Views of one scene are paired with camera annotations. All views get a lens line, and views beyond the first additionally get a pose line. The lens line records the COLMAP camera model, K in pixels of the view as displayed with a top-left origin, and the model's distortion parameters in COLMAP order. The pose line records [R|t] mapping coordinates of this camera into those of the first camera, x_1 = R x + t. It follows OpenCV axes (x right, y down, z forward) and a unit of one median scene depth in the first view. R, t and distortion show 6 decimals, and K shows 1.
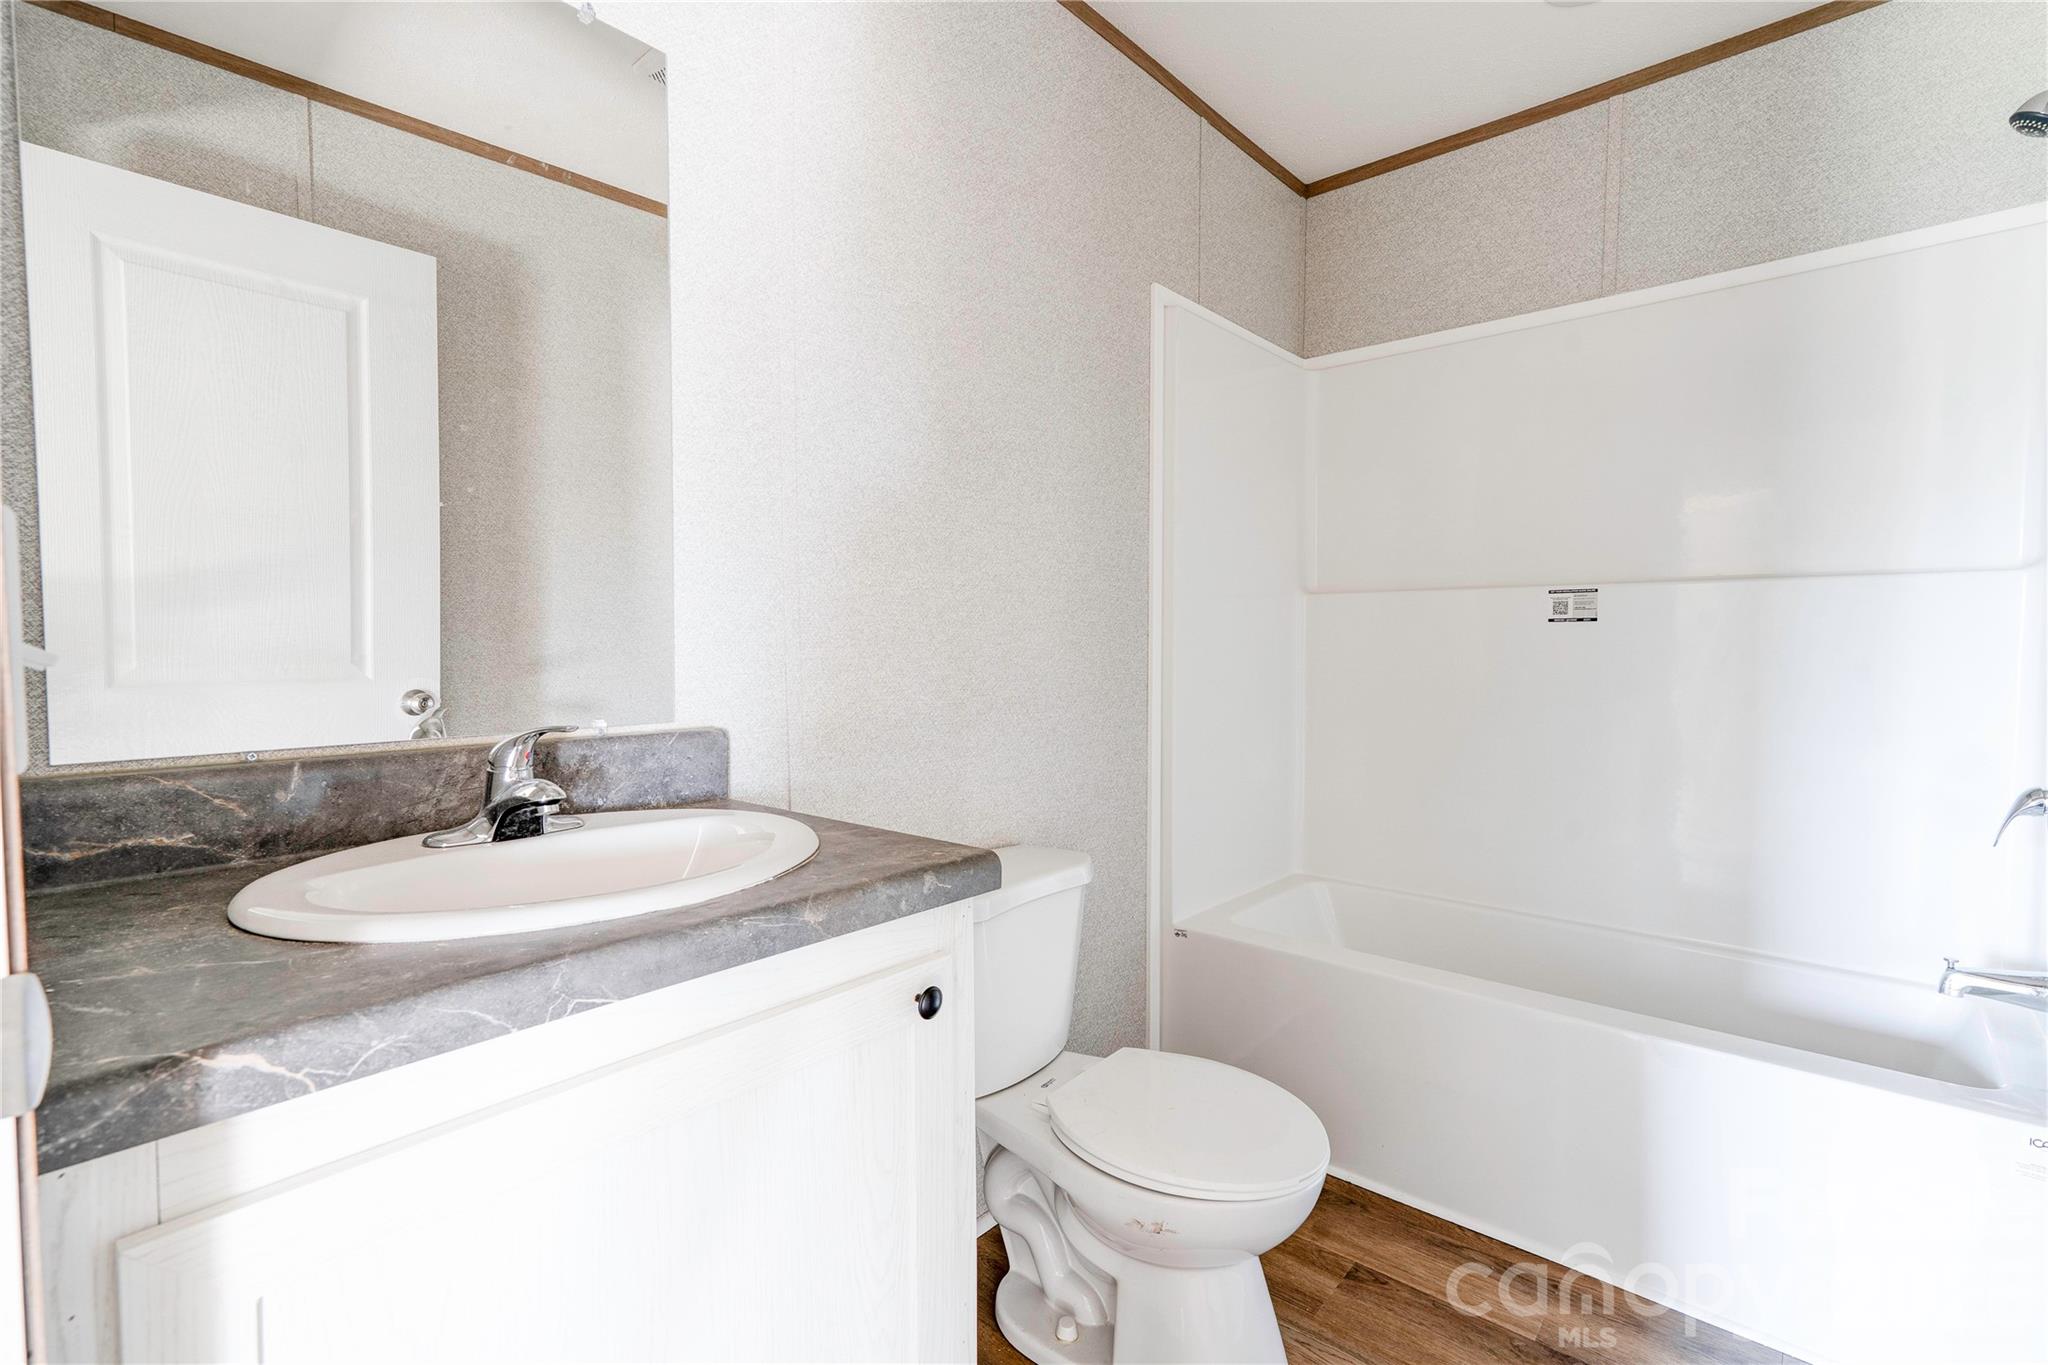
lens RADIAL K [[973.9, 0, 1011.8], [0, 973.9, 677.9], [0, 0, 1]] dist [-0.003834, 0.011124]
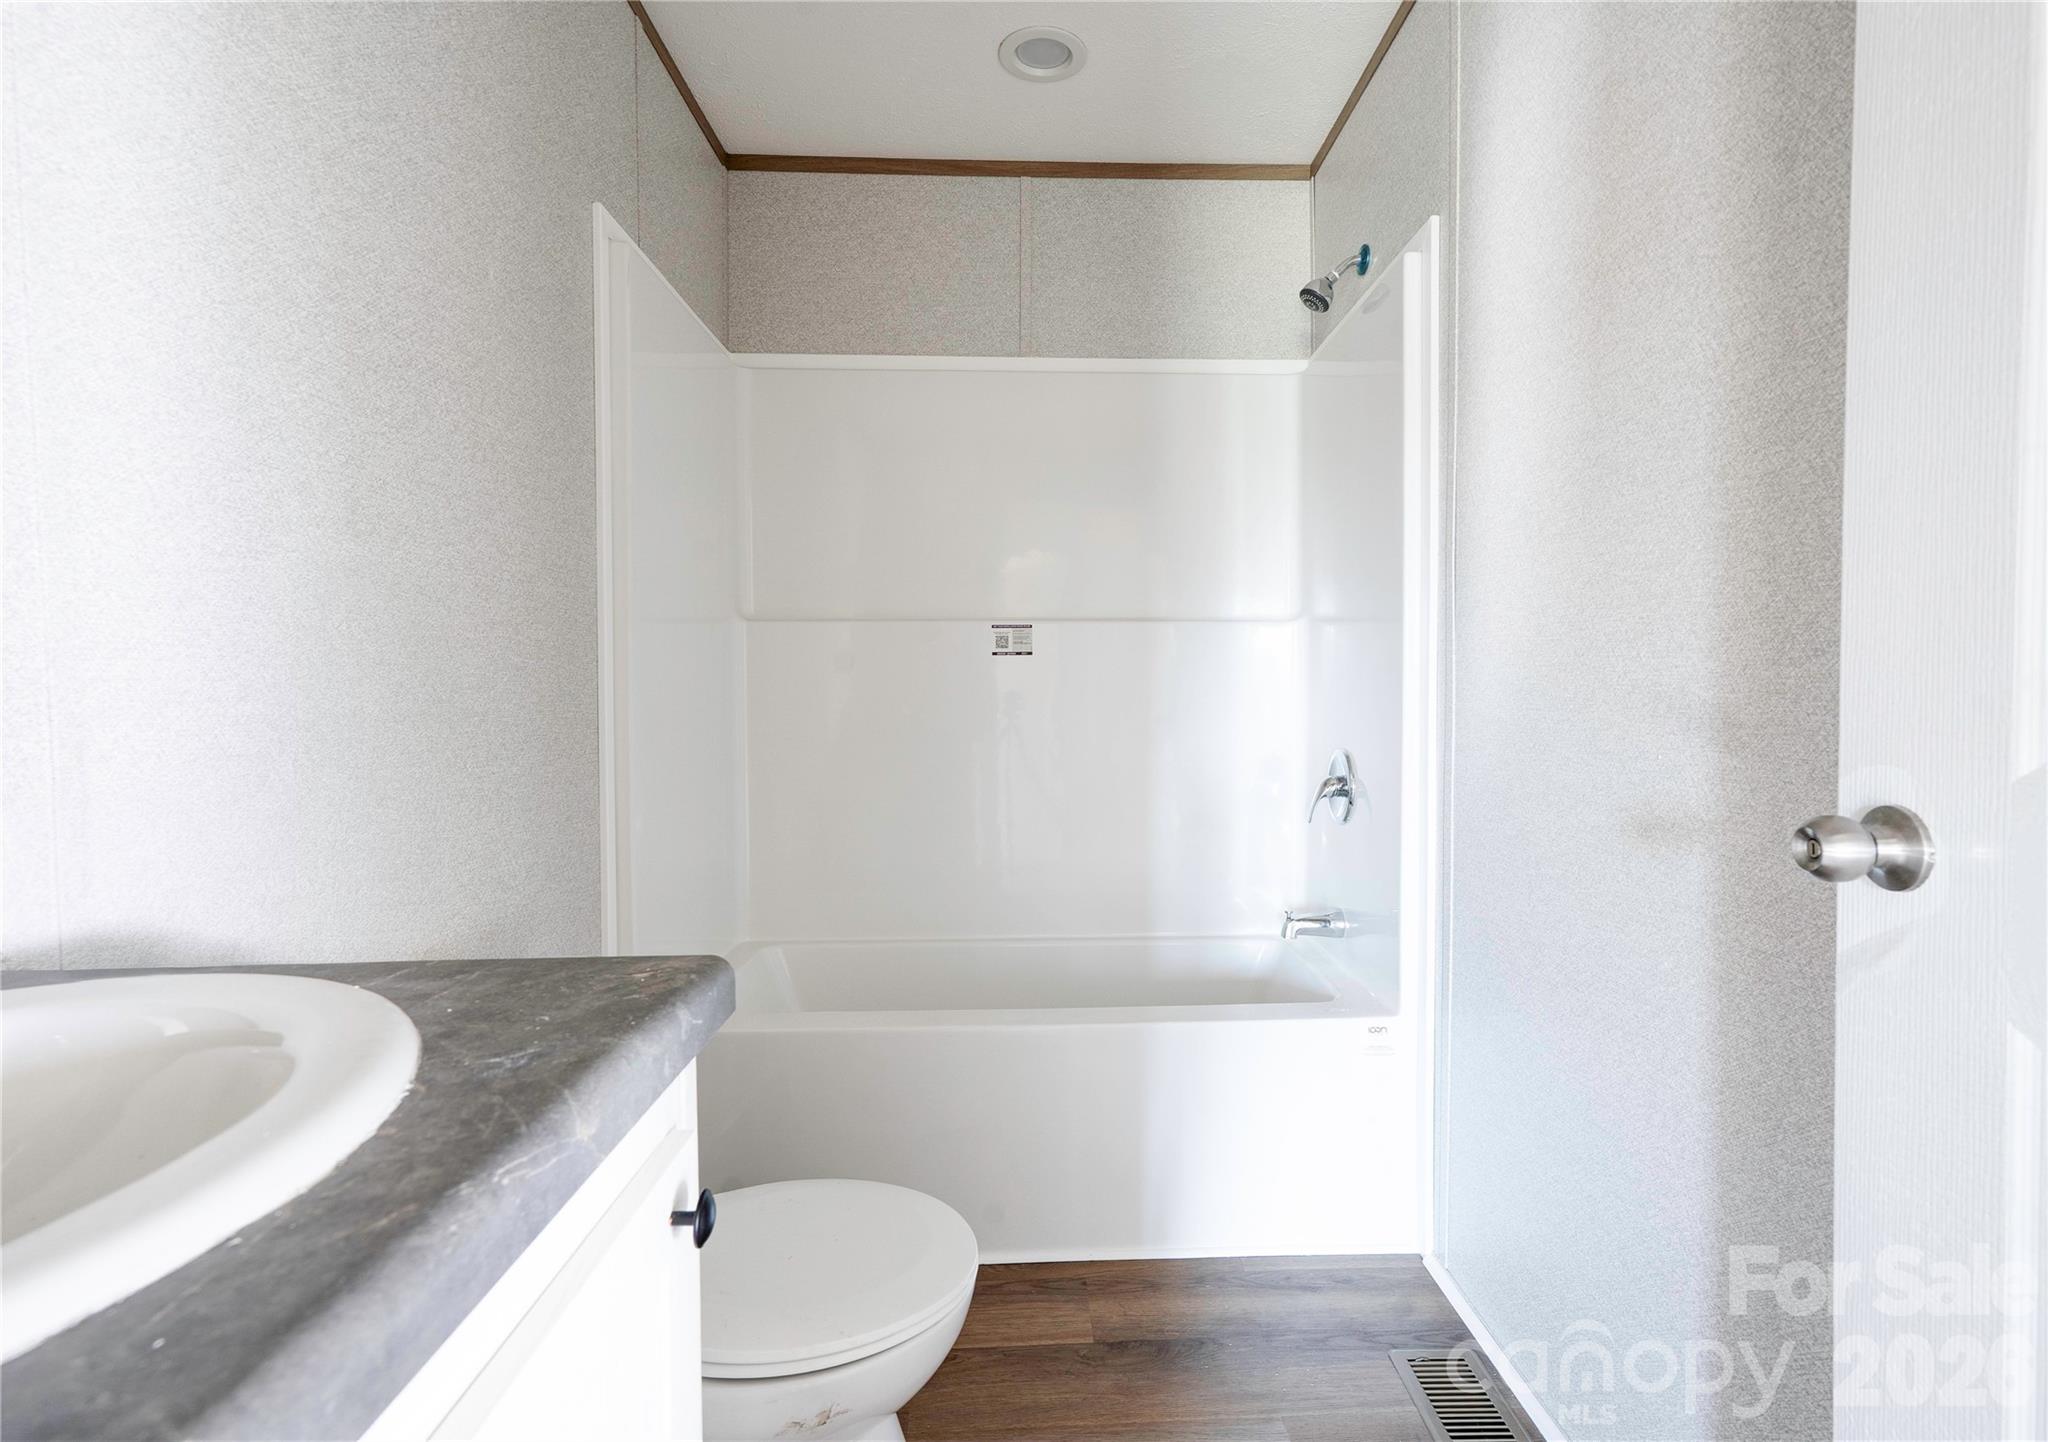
lens RADIAL K [[1017.0, 0, 1095.9], [0, 1017.0, 714.2], [0, 0, 1]] dist [-0.001878, 0.000818]
pose [[0.701660, -0.019025, 0.712258, -0.151616], [0.030291, 0.999536, -0.003141, 0.012705], [-0.711868, 0.023779, 0.701911, 0.160687]]
